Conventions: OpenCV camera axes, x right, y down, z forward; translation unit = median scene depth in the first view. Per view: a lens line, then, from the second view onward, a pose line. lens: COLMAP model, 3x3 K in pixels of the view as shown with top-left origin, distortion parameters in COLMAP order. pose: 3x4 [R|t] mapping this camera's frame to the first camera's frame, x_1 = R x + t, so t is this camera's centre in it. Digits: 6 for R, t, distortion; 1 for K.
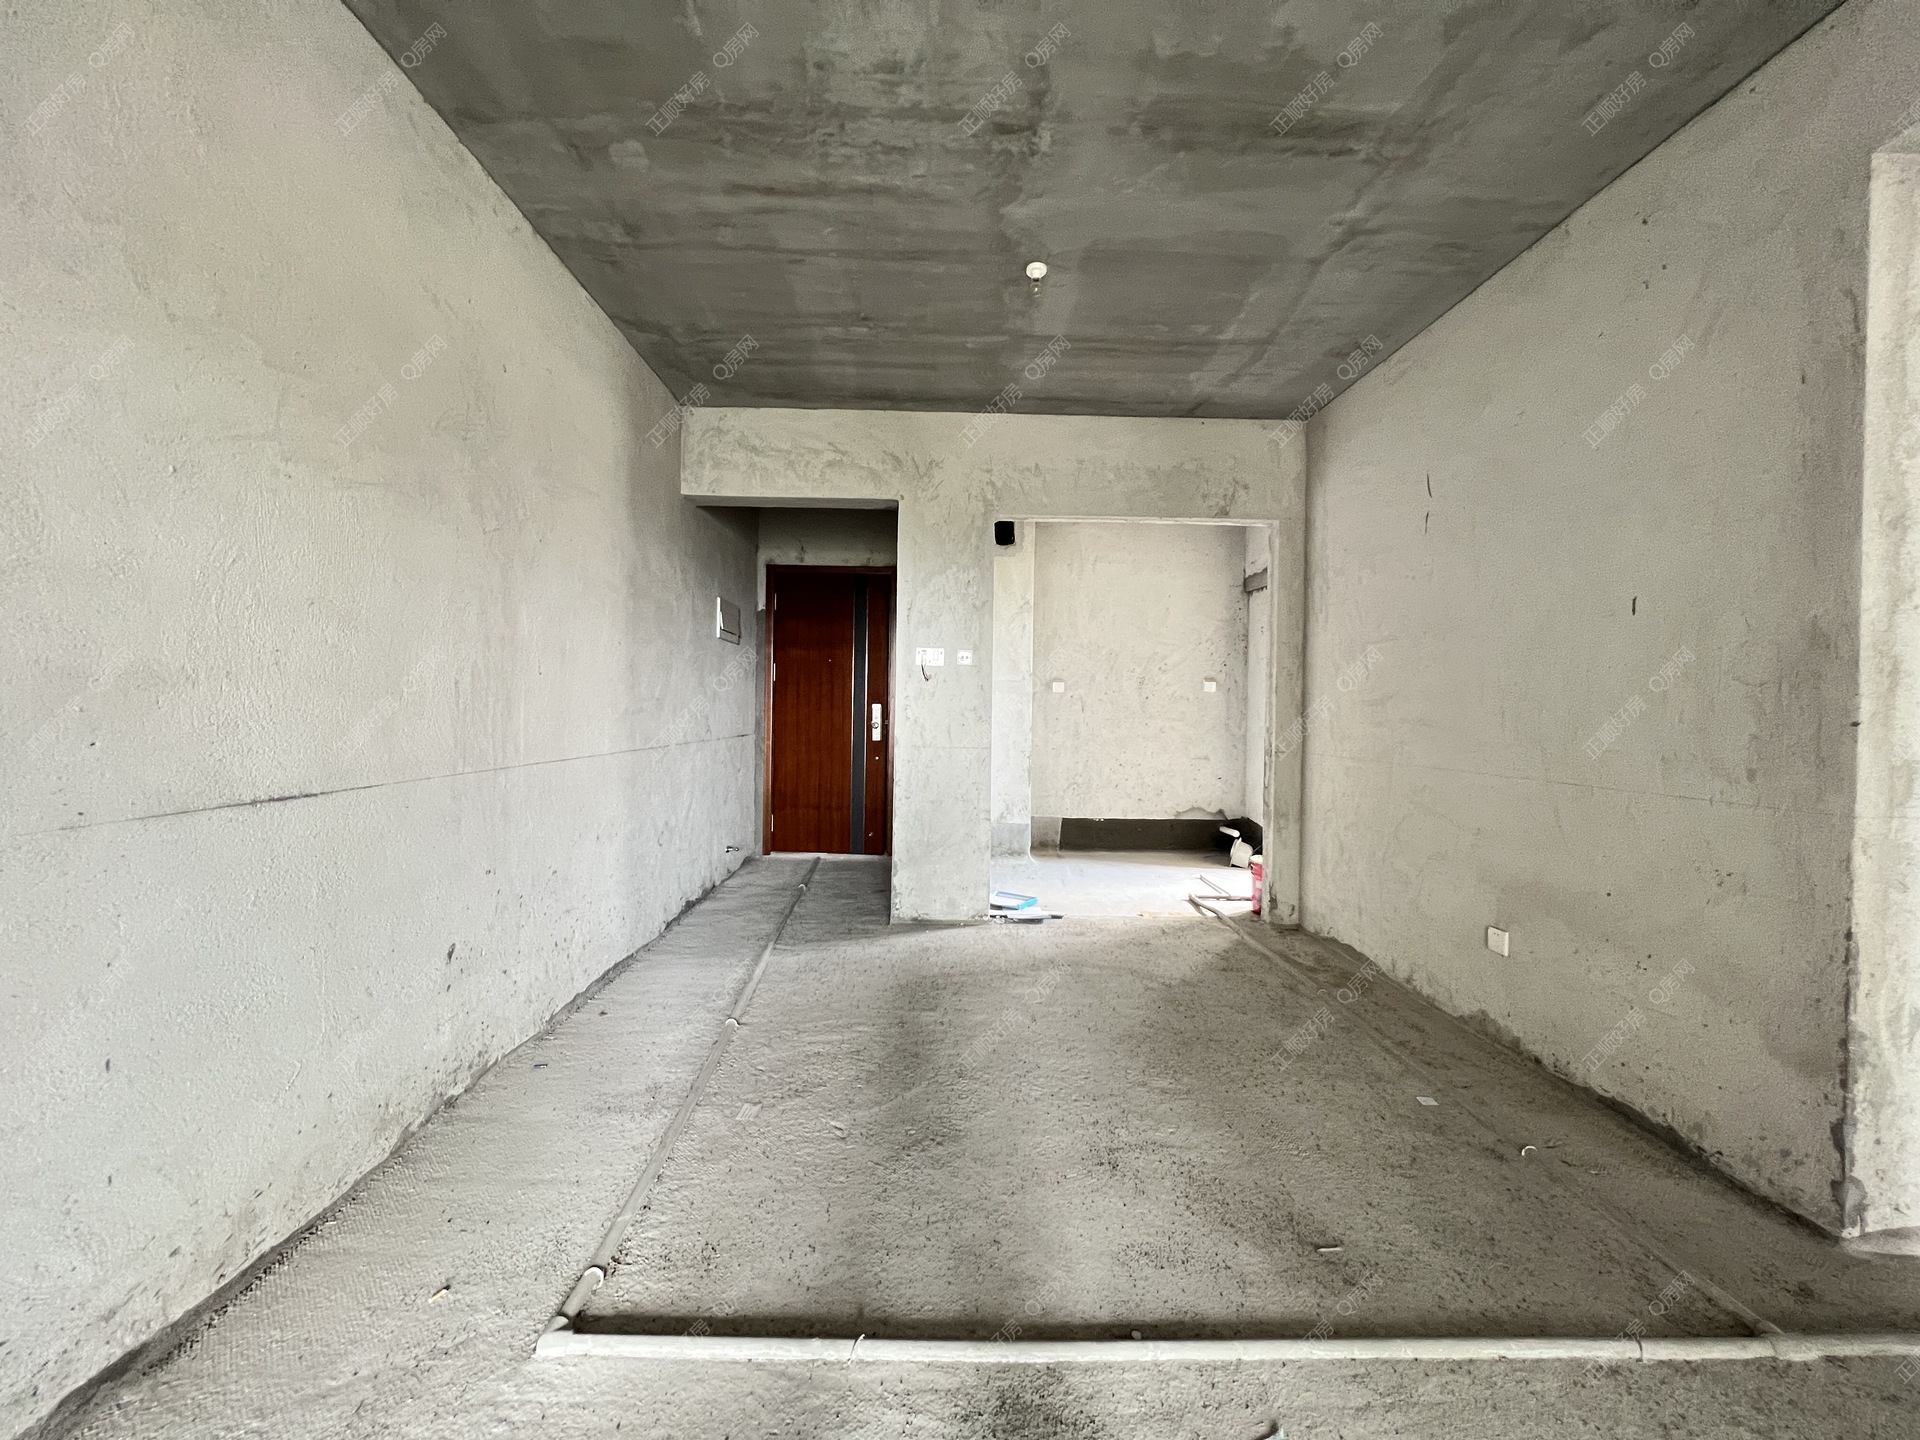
lens RADIAL K [[766.8, 0, 960.0], [0, 766.8, 720.0], [0, 0, 1]] dist [0.000436, 0.000008]
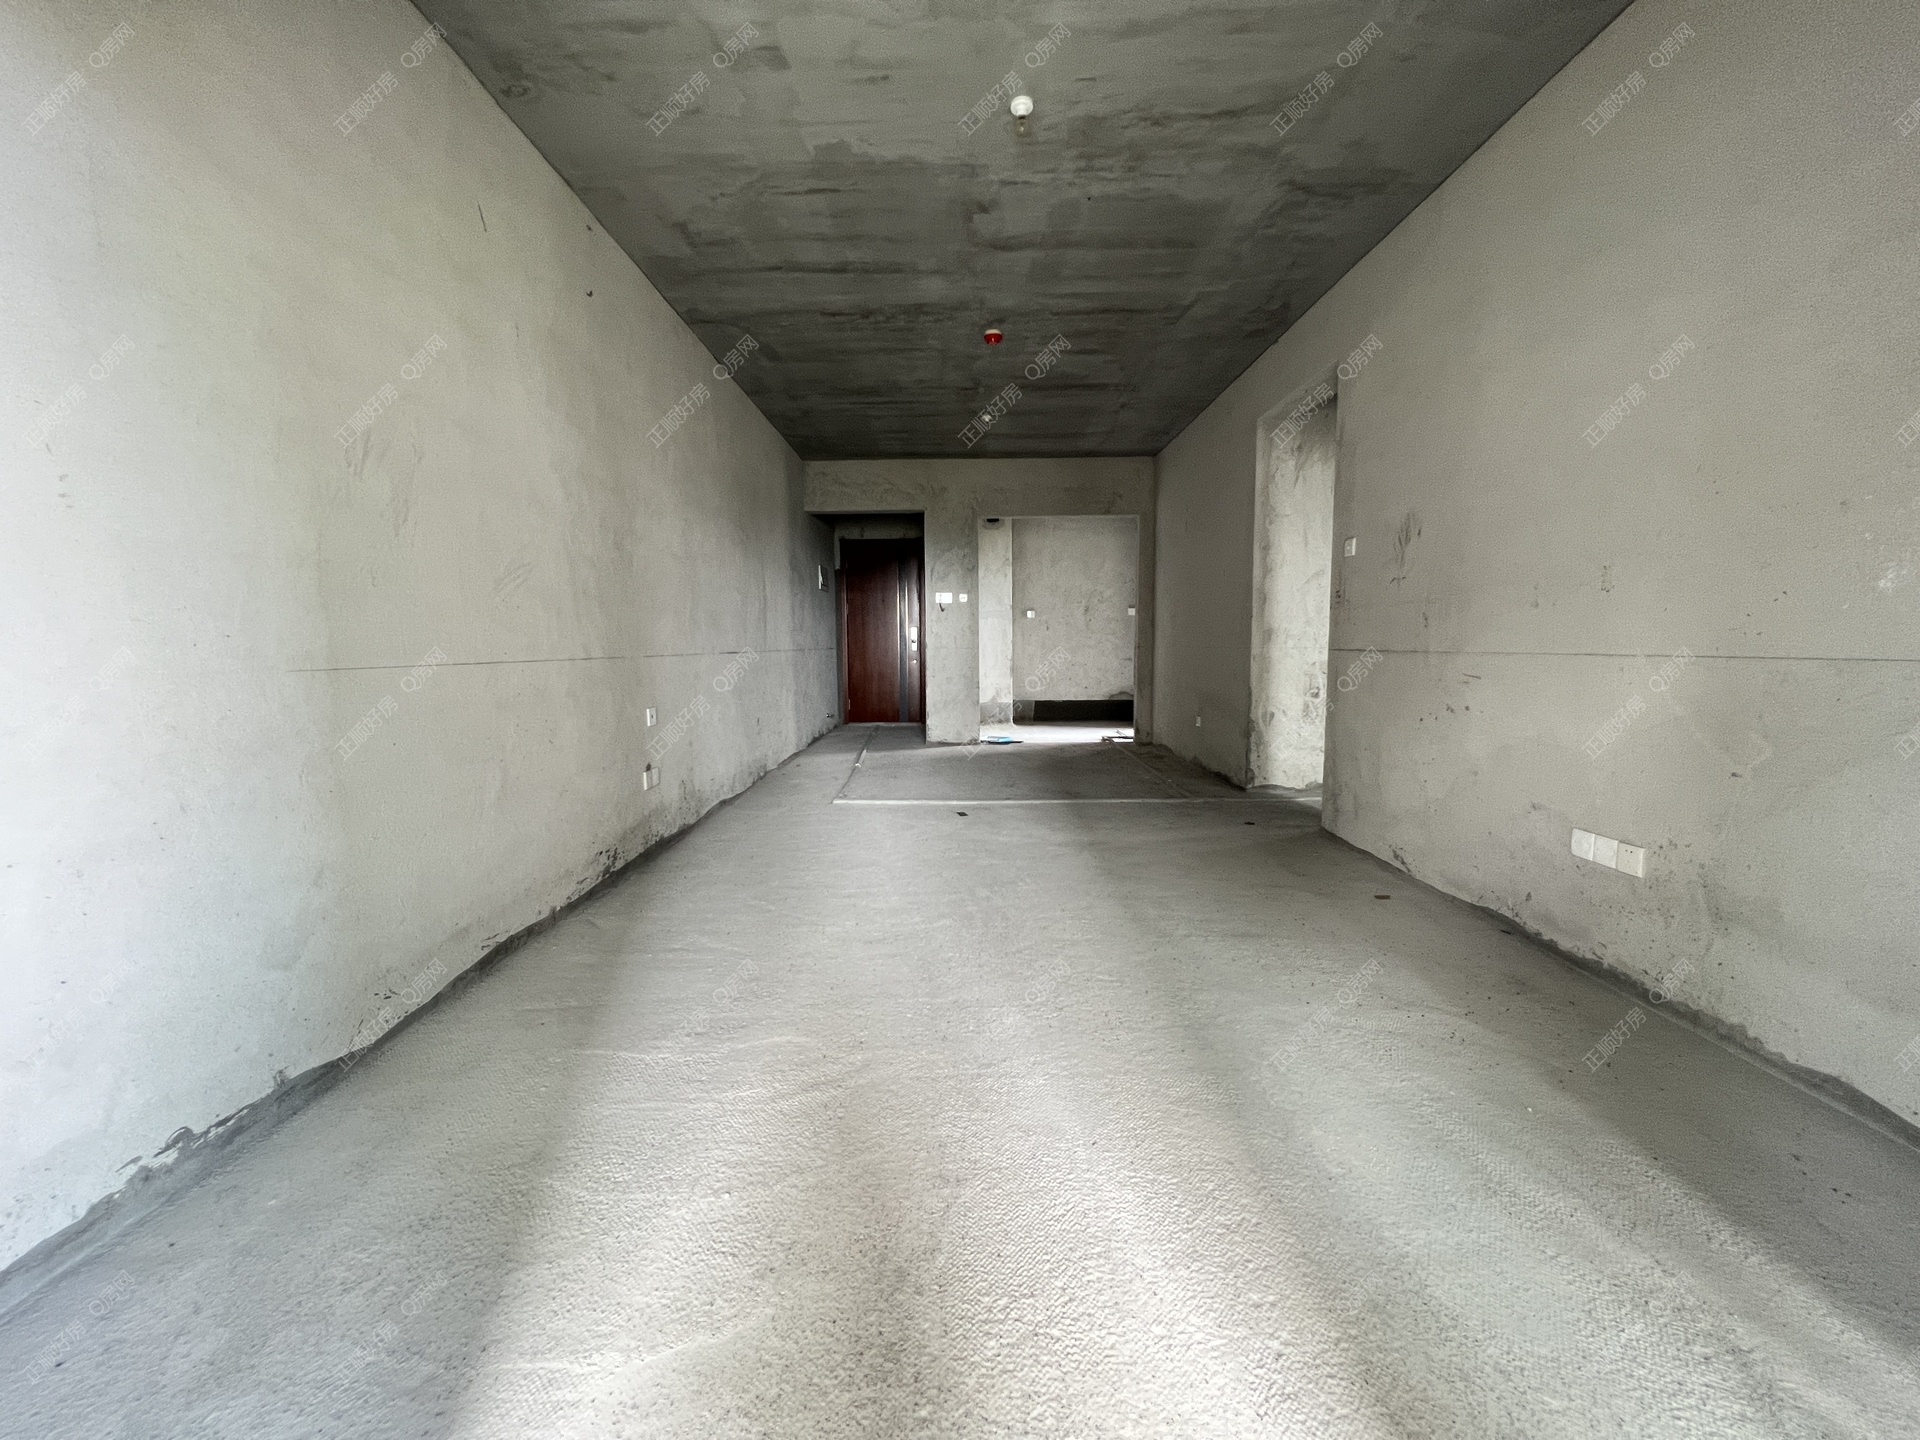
lens RADIAL K [[766.8, 0, 960.0], [0, 766.8, 720.0], [0, 0, 1]] dist [0.000436, 0.000008]
pose [[0.999248, -0.020140, -0.033147, 0.038657], [0.022902, 0.996103, 0.085169, 0.037244], [0.031303, -0.085864, 0.995815, -0.602089]]
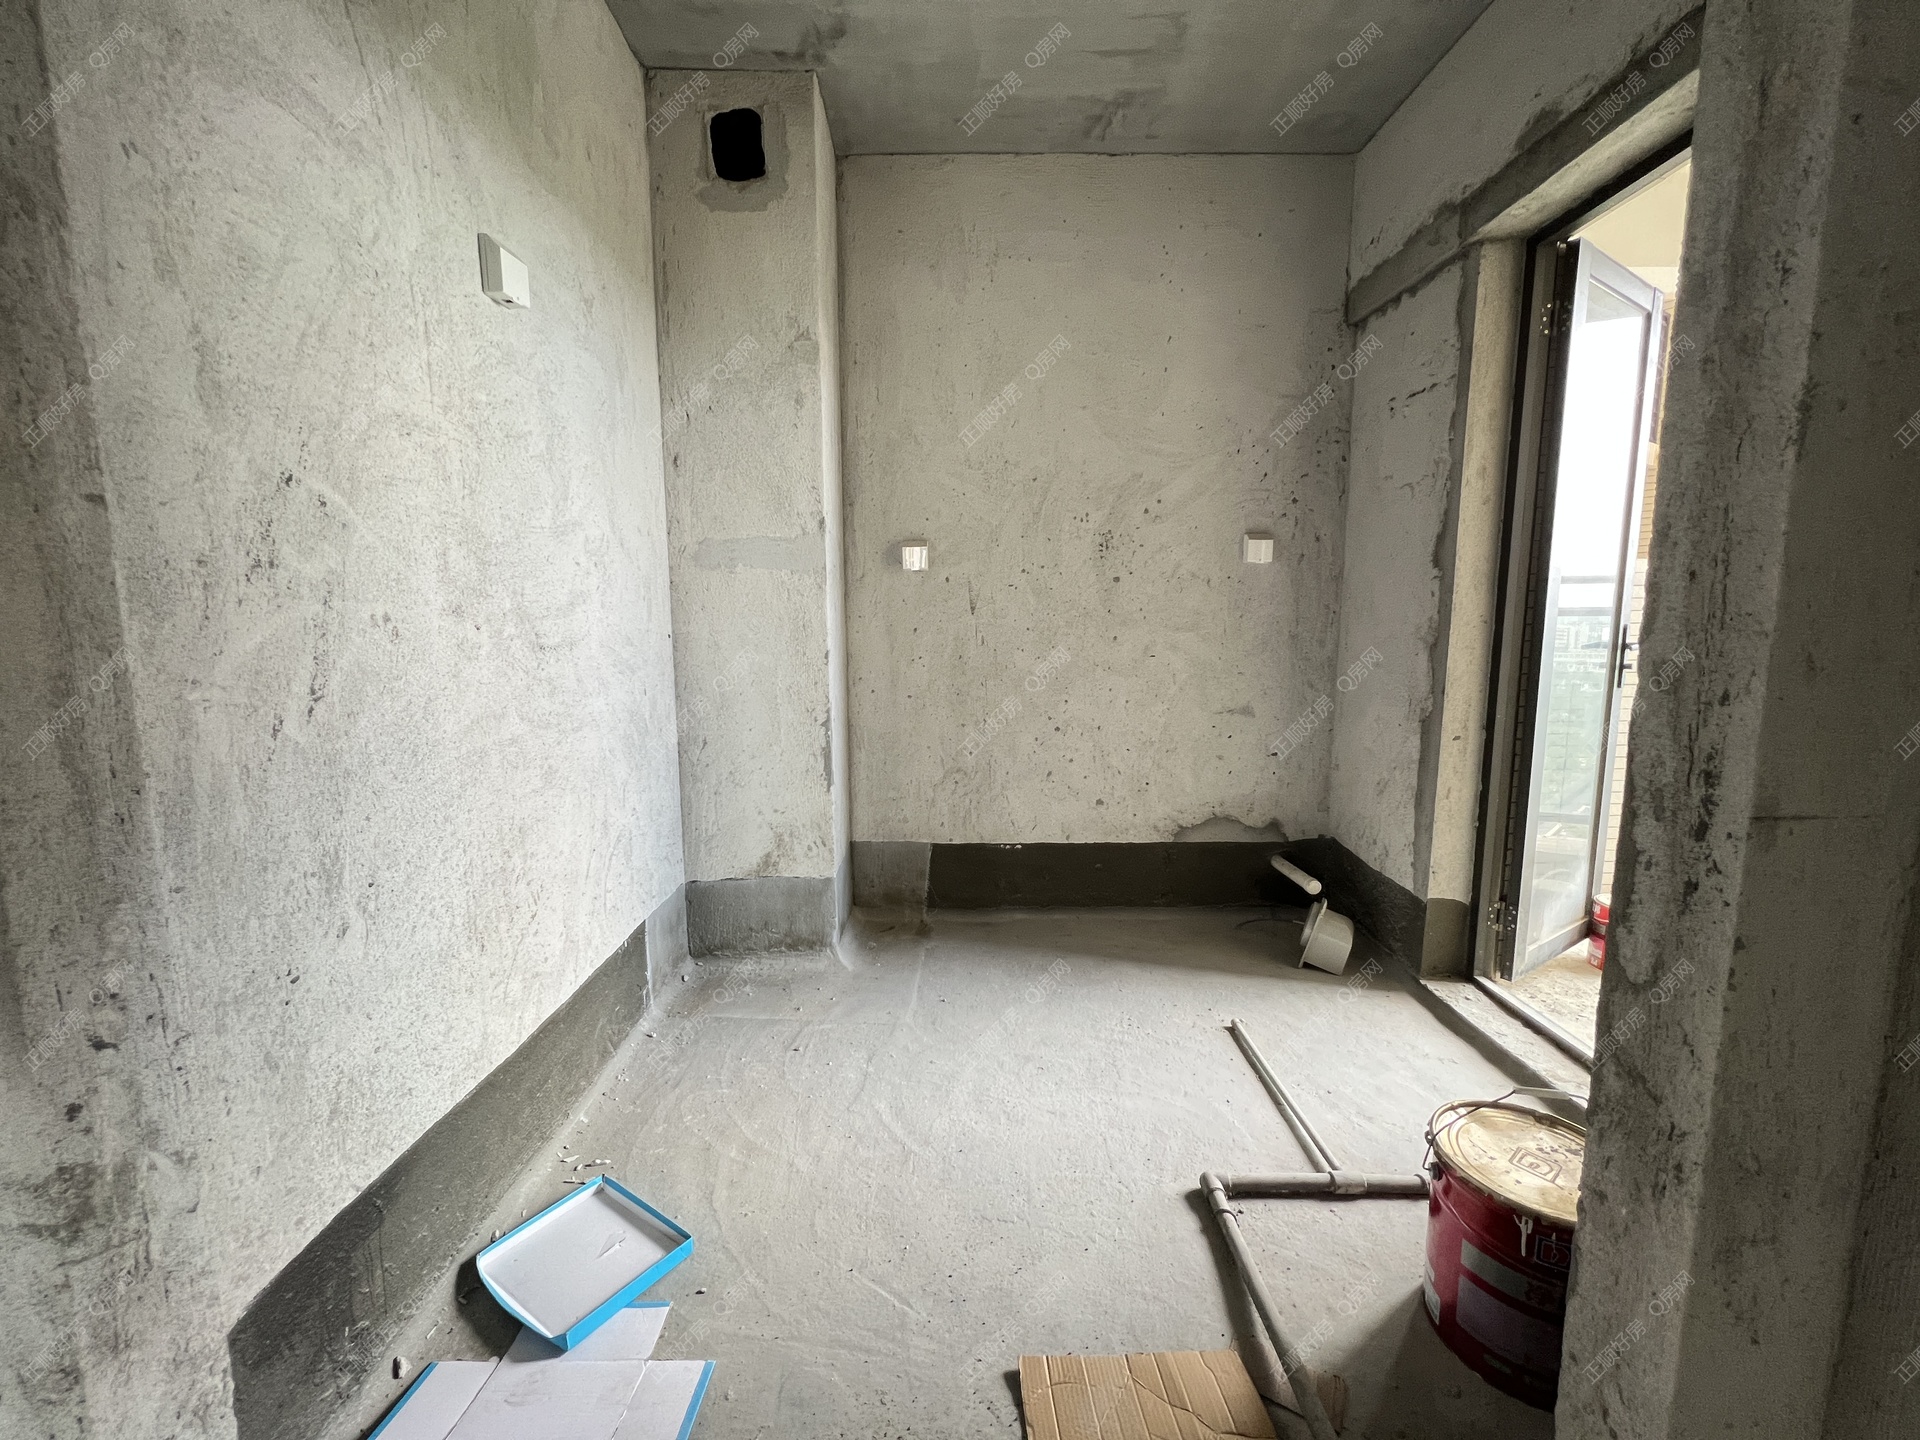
lens RADIAL K [[766.8, 0, 960.0], [0, 766.8, 720.0], [0, 0, 1]] dist [0.000436, 0.000008]
pose [[0.999714, -0.015924, -0.017865, 0.181170], [0.017887, 0.993123, 0.115698, -0.000759], [0.015900, -0.115984, 0.993124, 0.618492]]
